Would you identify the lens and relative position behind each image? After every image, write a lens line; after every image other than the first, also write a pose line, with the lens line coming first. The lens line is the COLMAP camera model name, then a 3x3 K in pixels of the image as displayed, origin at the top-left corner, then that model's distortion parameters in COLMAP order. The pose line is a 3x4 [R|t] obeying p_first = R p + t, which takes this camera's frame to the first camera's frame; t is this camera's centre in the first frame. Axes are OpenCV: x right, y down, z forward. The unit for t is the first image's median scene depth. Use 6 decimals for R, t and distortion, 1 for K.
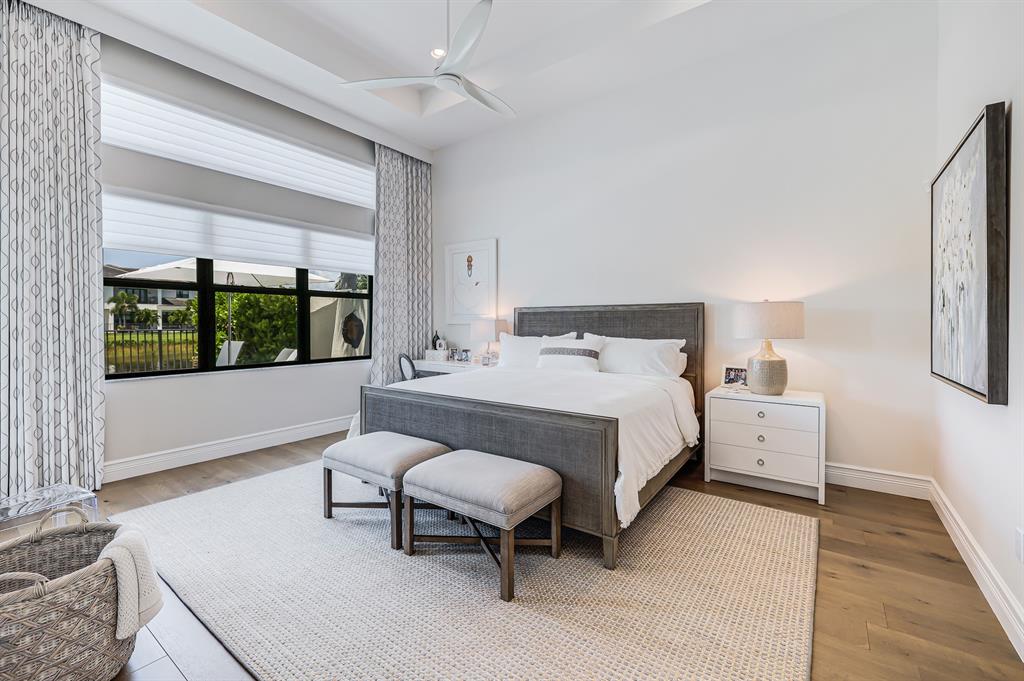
lens RADIAL K [[438.5, 0, 499.5], [0, 438.5, 331.1], [0, 0, 1]] dist [-0.000159, -0.000274]
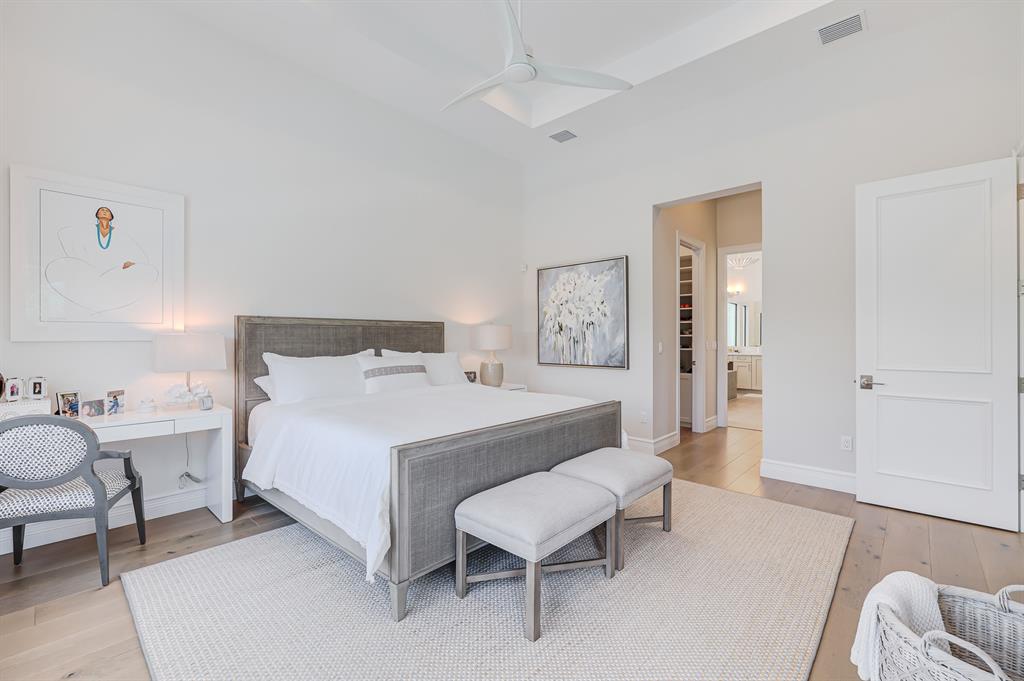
lens RADIAL K [[438.5, 0, 499.5], [0, 438.5, 331.1], [0, 0, 1]] dist [-0.000159, -0.000274]
pose [[0.116189, 0.017978, 0.993064, -0.679397], [0.022851, 0.999523, -0.020769, -0.009278], [-0.992964, 0.025105, 0.115723, 0.639250]]
